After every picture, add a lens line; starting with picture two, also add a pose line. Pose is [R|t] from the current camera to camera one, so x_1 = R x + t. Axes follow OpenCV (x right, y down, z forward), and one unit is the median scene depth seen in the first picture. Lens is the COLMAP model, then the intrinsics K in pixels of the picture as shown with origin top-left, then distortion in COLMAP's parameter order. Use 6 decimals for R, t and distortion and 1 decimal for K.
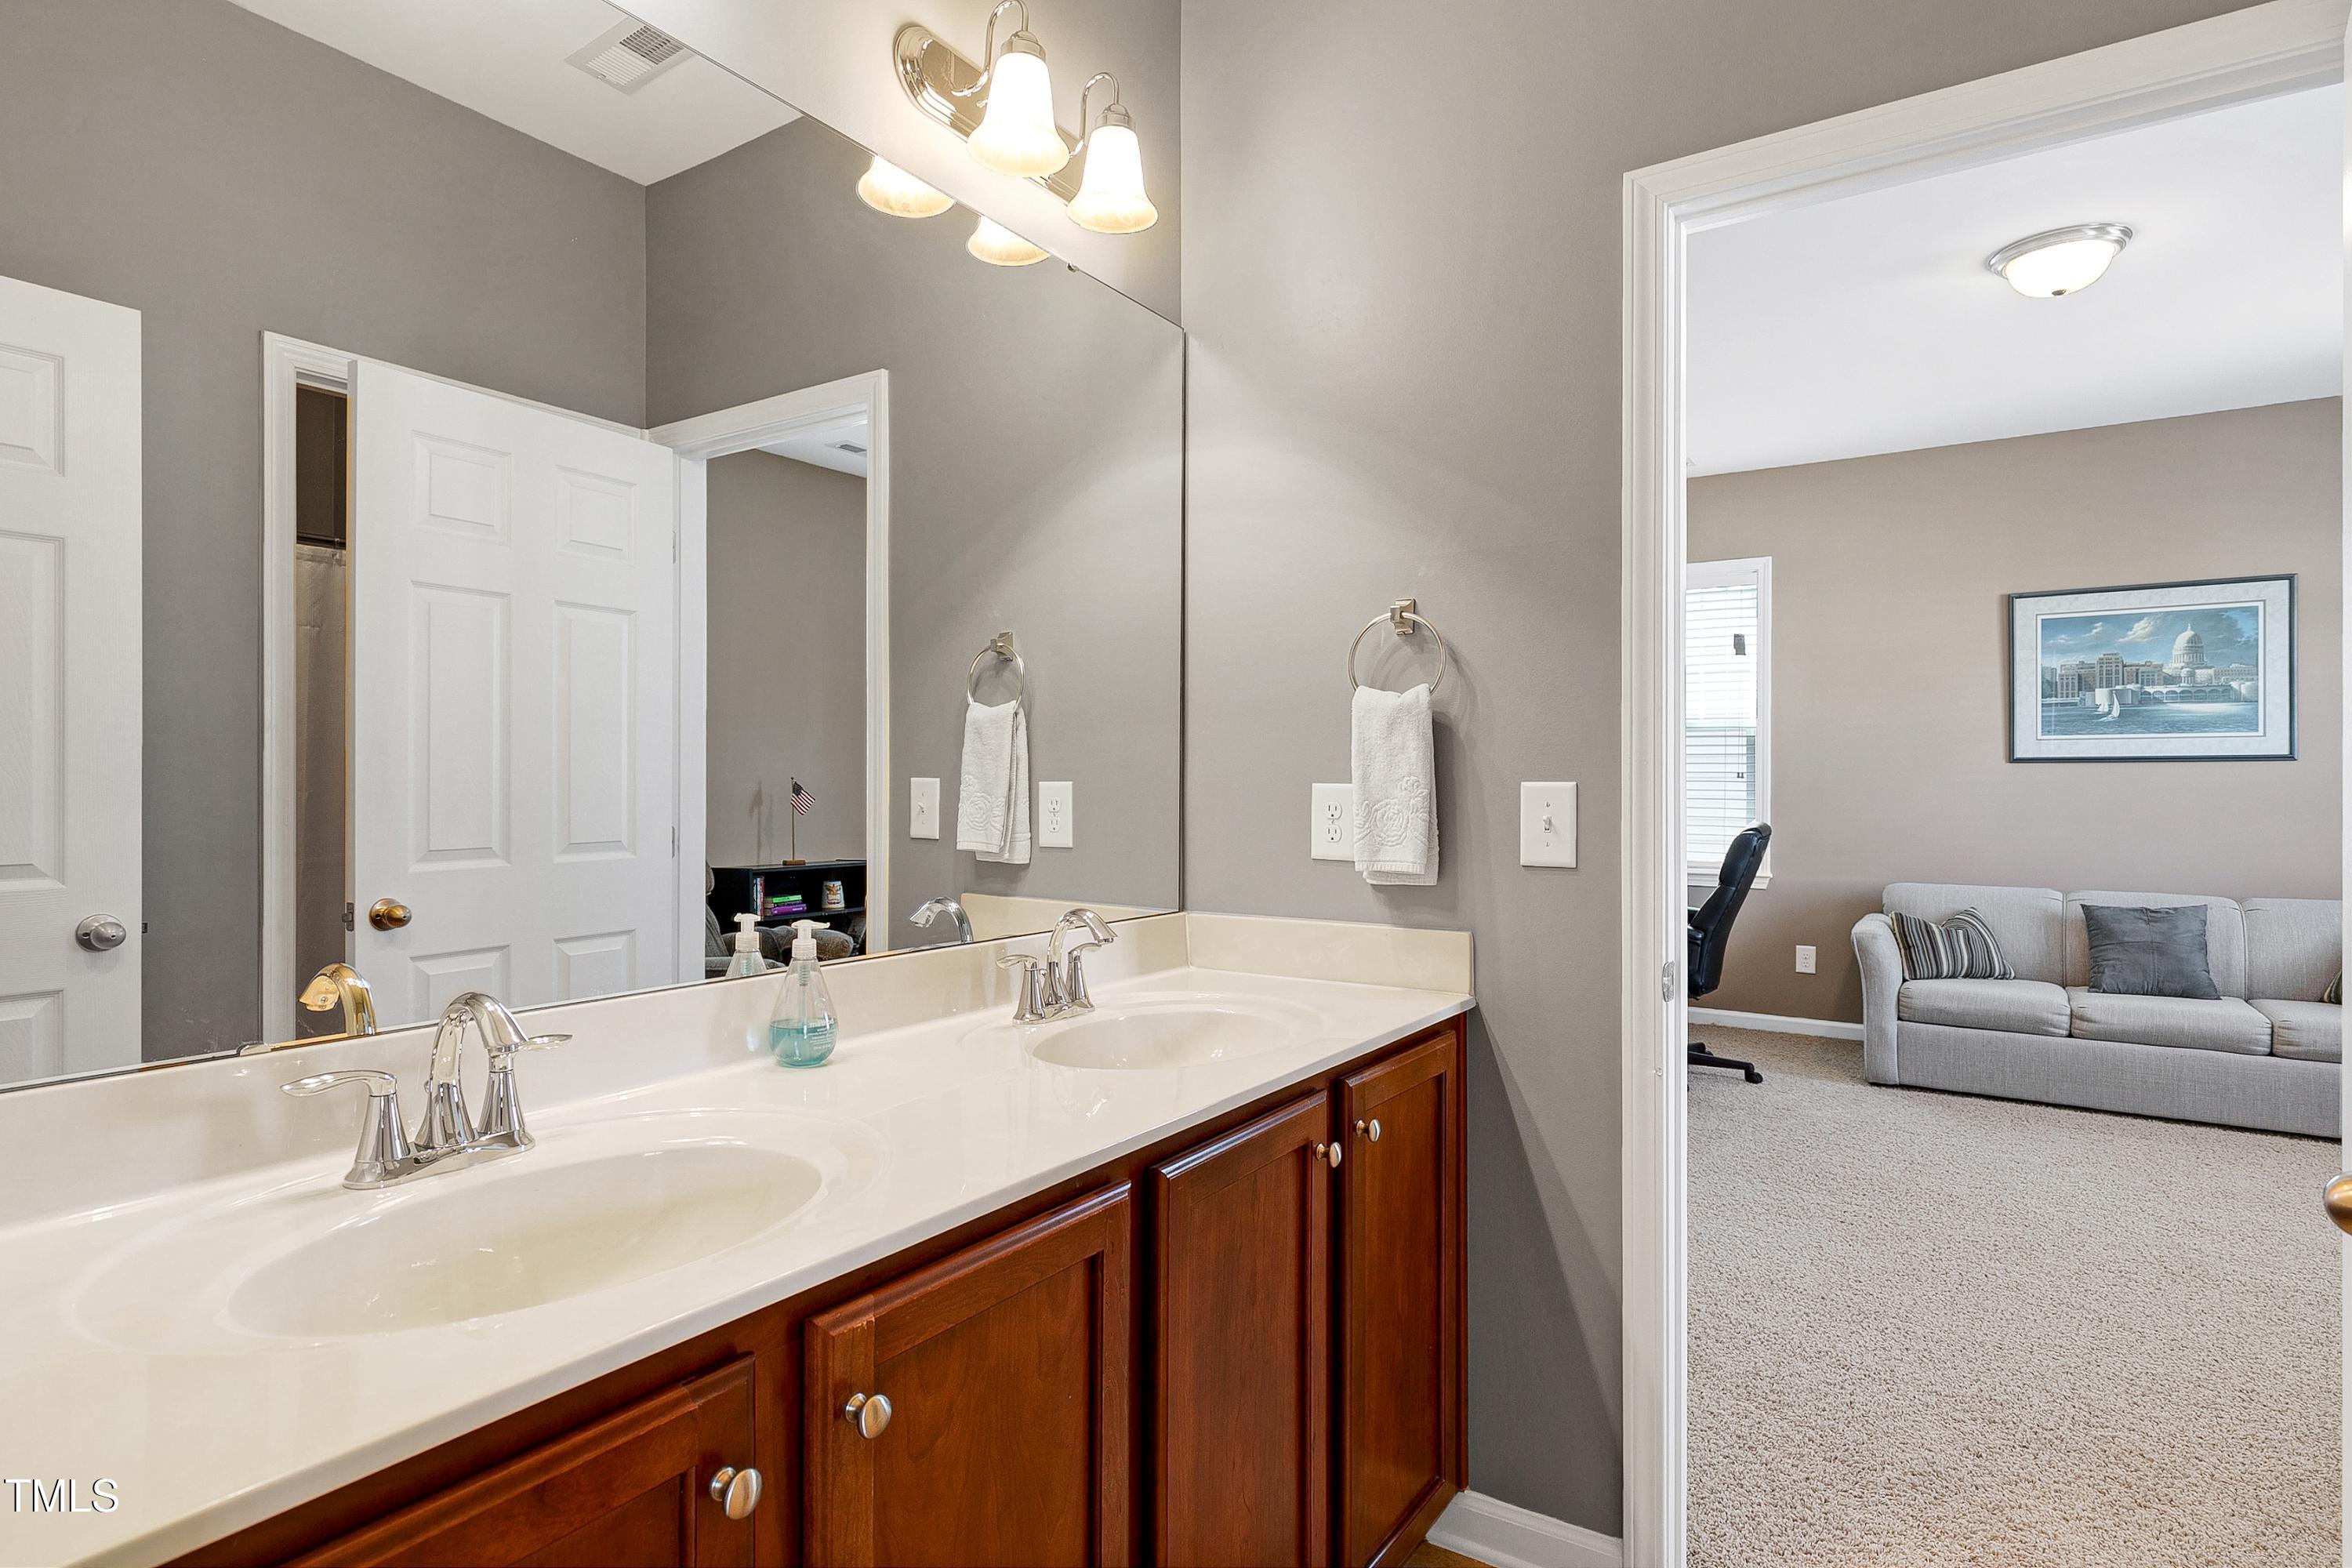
lens RADIAL K [[1219.2, 0, 1183.1], [0, 1219.2, 776.3], [0, 0, 1]] dist [-0.001004, 0.000457]
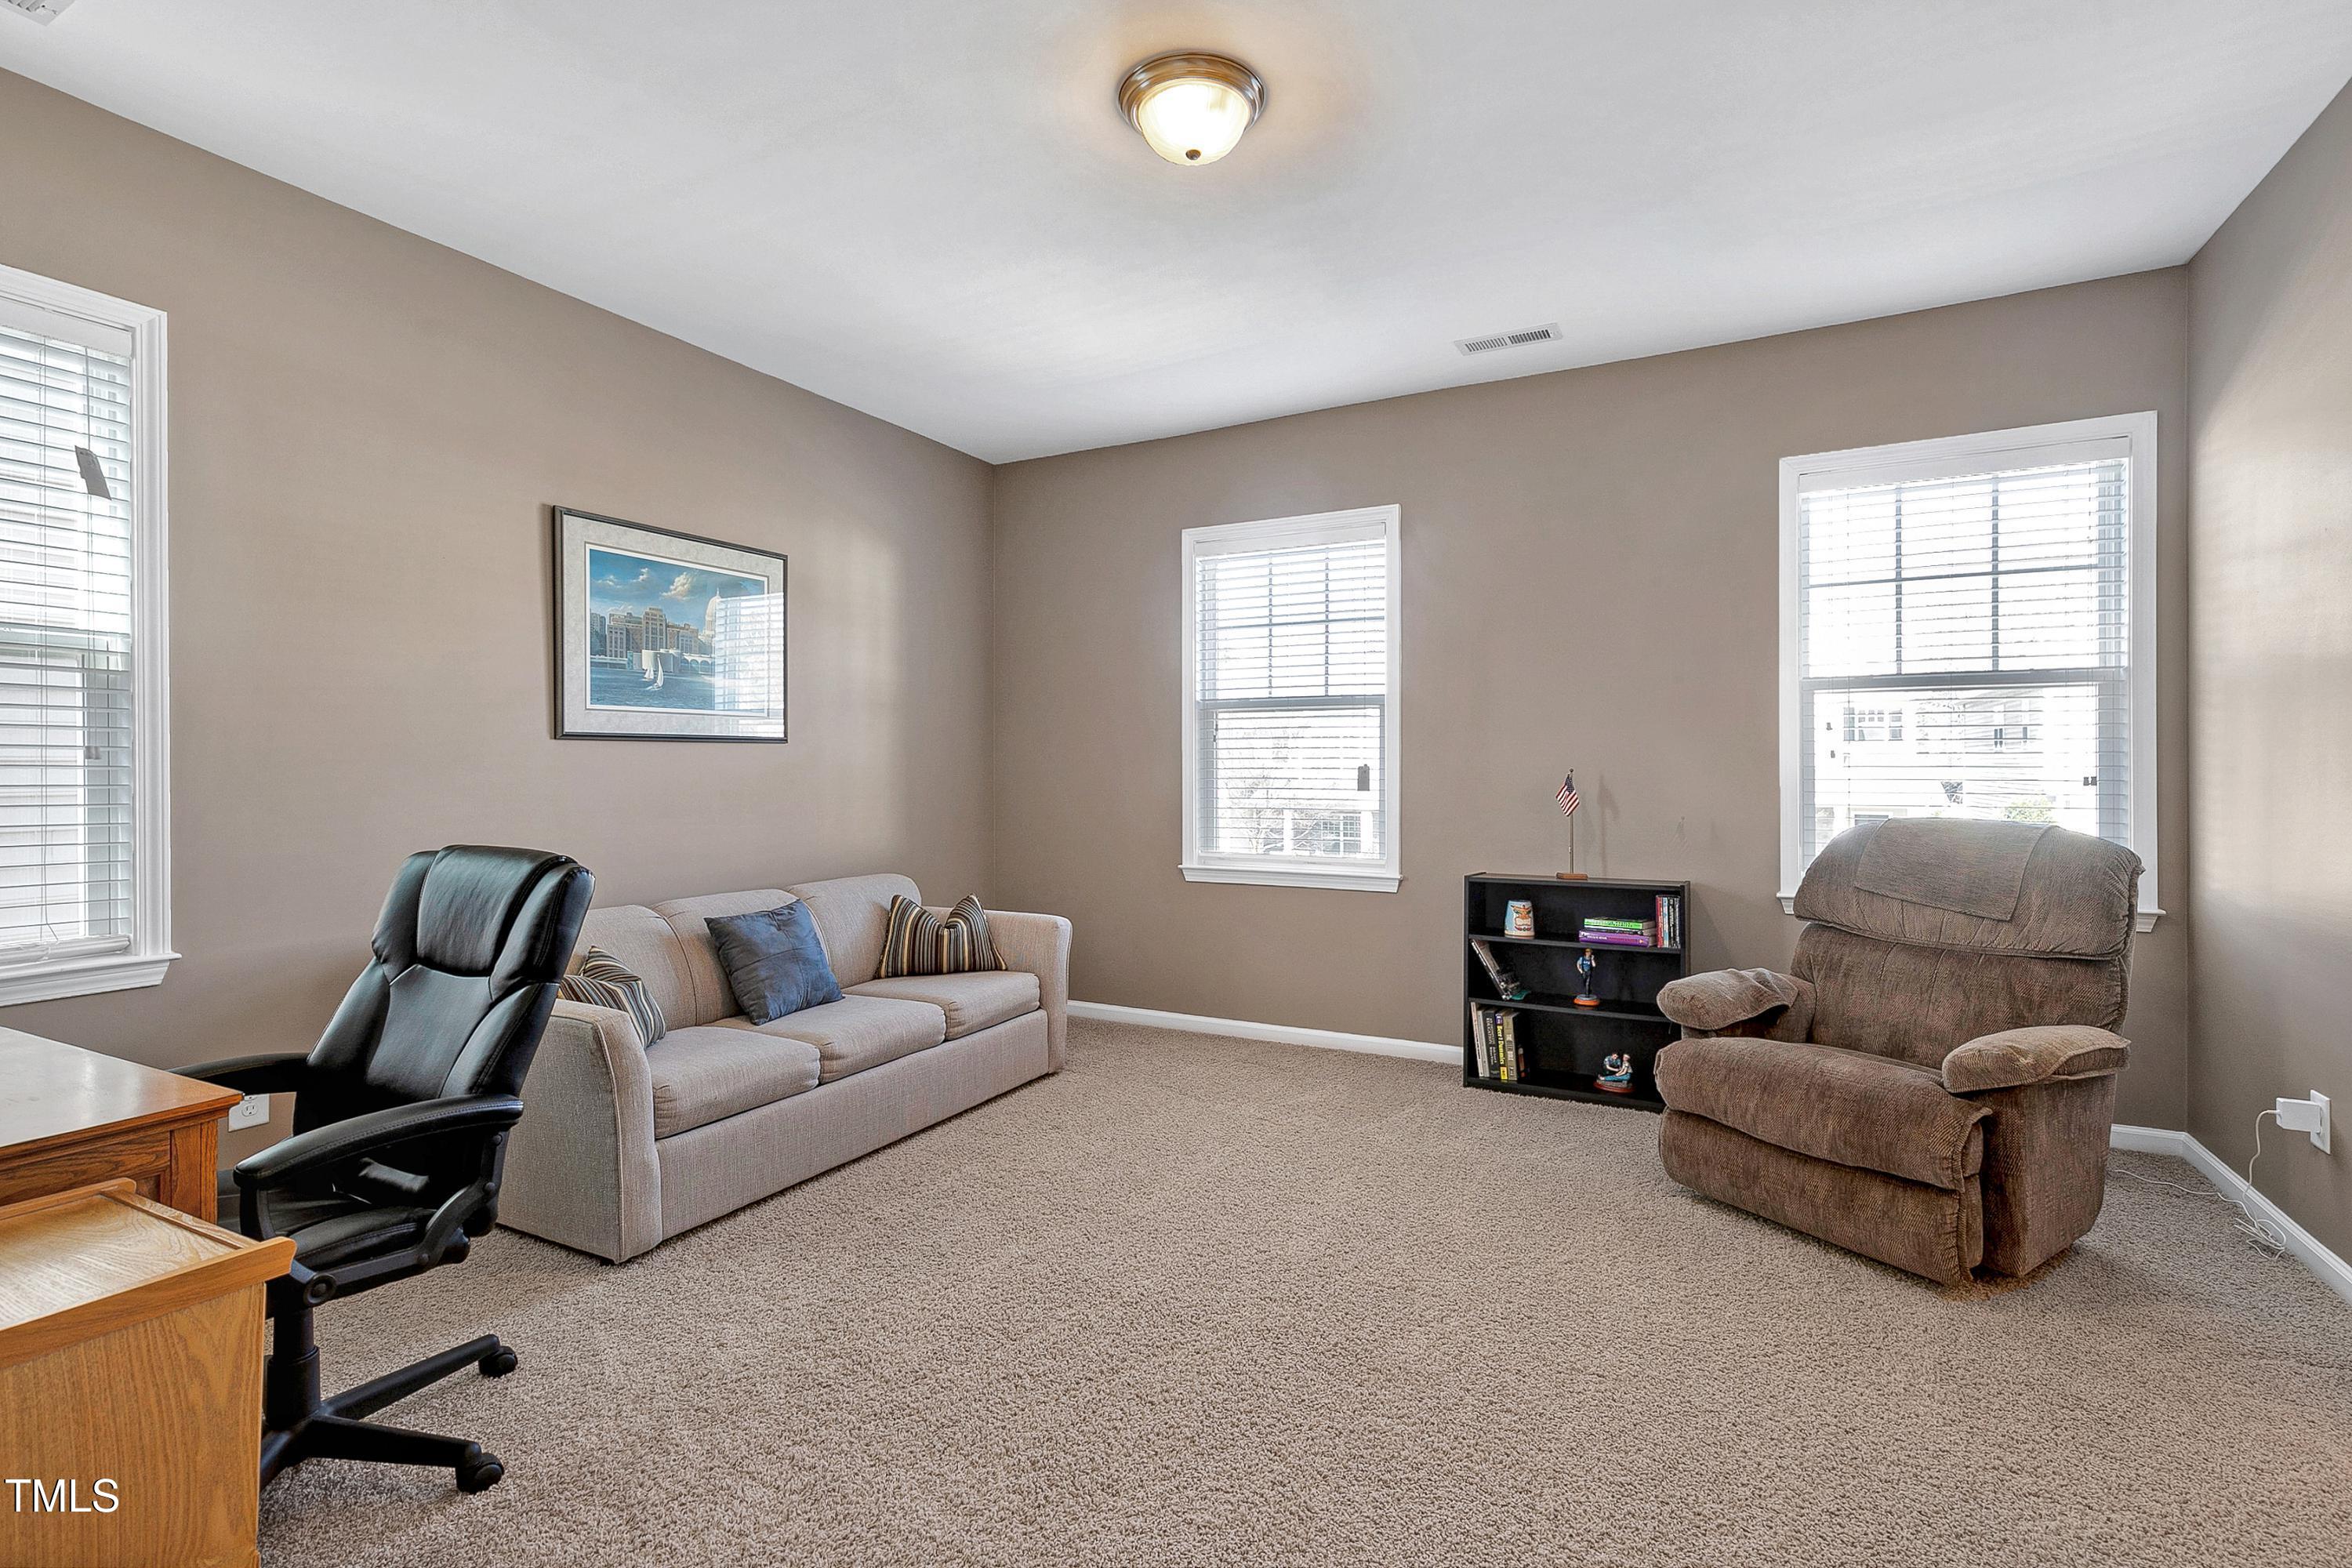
lens RADIAL K [[1078.1, 0, 1178.5], [0, 1078.1, 766.5], [0, 0, 1]] dist [0.008449, -0.000548]
pose [[-0.091434, -0.001883, 0.995809, 0.004601], [0.000866, 0.999998, 0.001971, 0.004469], [-0.995811, 0.001042, -0.091432, 0.713638]]
